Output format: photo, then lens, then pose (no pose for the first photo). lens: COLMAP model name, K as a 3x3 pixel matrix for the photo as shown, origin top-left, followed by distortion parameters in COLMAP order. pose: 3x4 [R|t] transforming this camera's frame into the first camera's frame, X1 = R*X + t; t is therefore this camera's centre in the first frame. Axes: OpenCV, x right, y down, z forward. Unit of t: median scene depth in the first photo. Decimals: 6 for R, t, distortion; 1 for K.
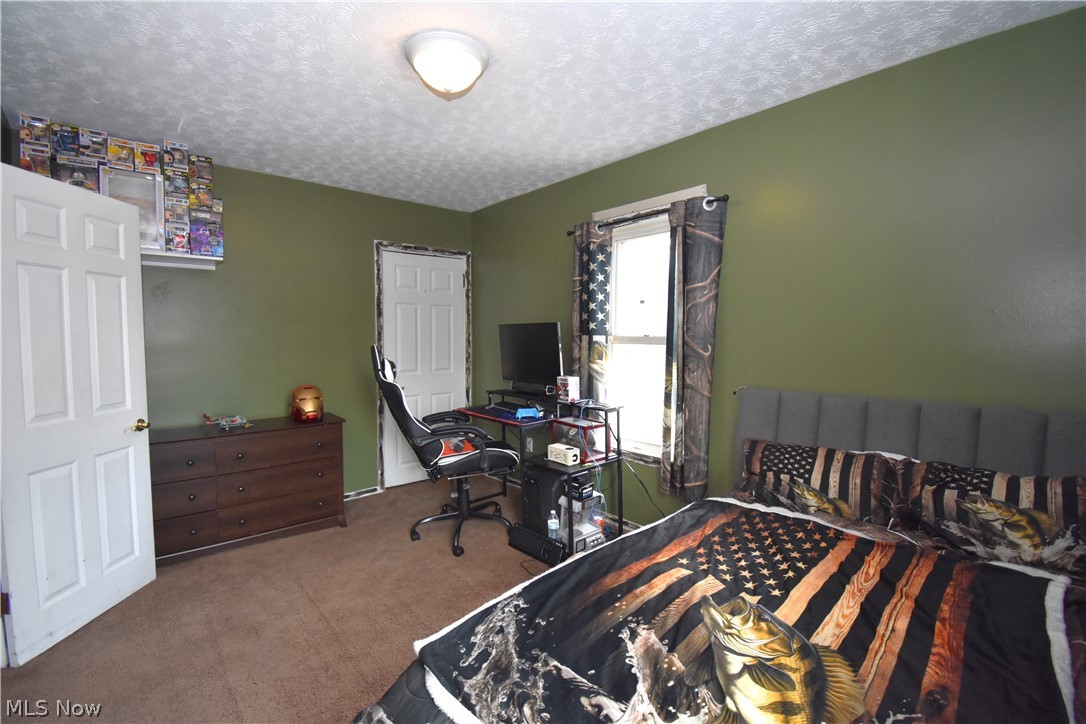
lens RADIAL K [[498.3, 0, 546.8], [0, 498.3, 358.3], [0, 0, 1]] dist [0.021728, -0.025149]
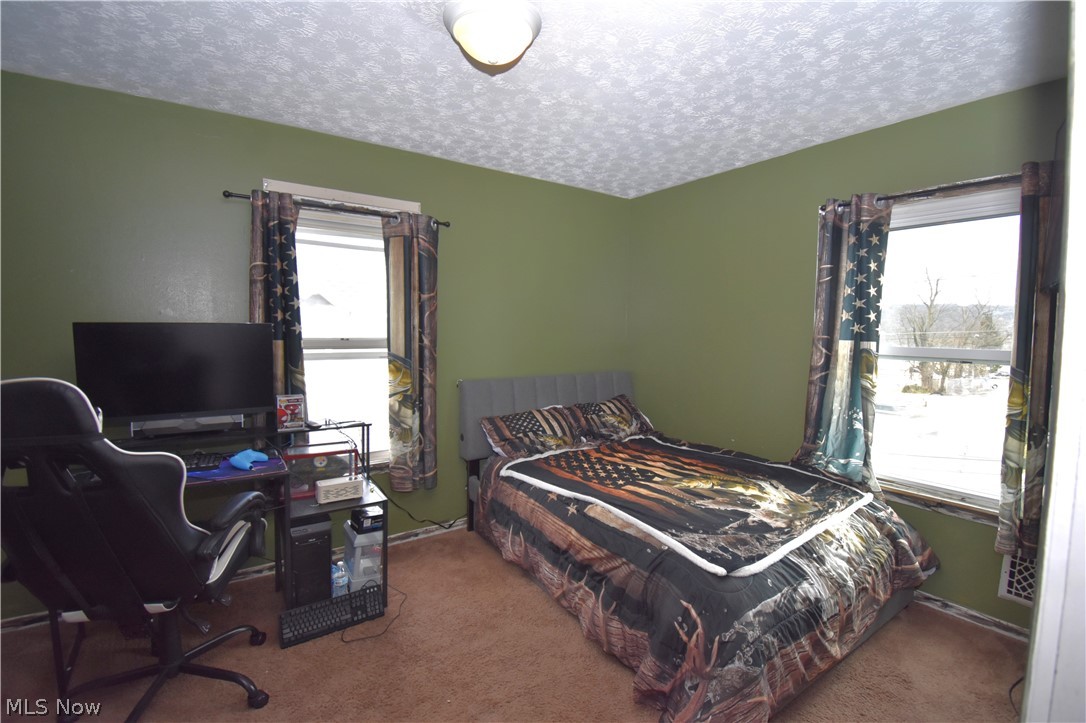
lens RADIAL K [[498.3, 0, 546.8], [0, 498.3, 357.8], [0, 0, 1]] dist [0.021728, -0.025149]
pose [[0.098113, -0.060254, 0.993350, -1.096960], [0.031581, 0.997851, 0.057408, -0.085546], [-0.994674, 0.025739, 0.099805, 0.868350]]
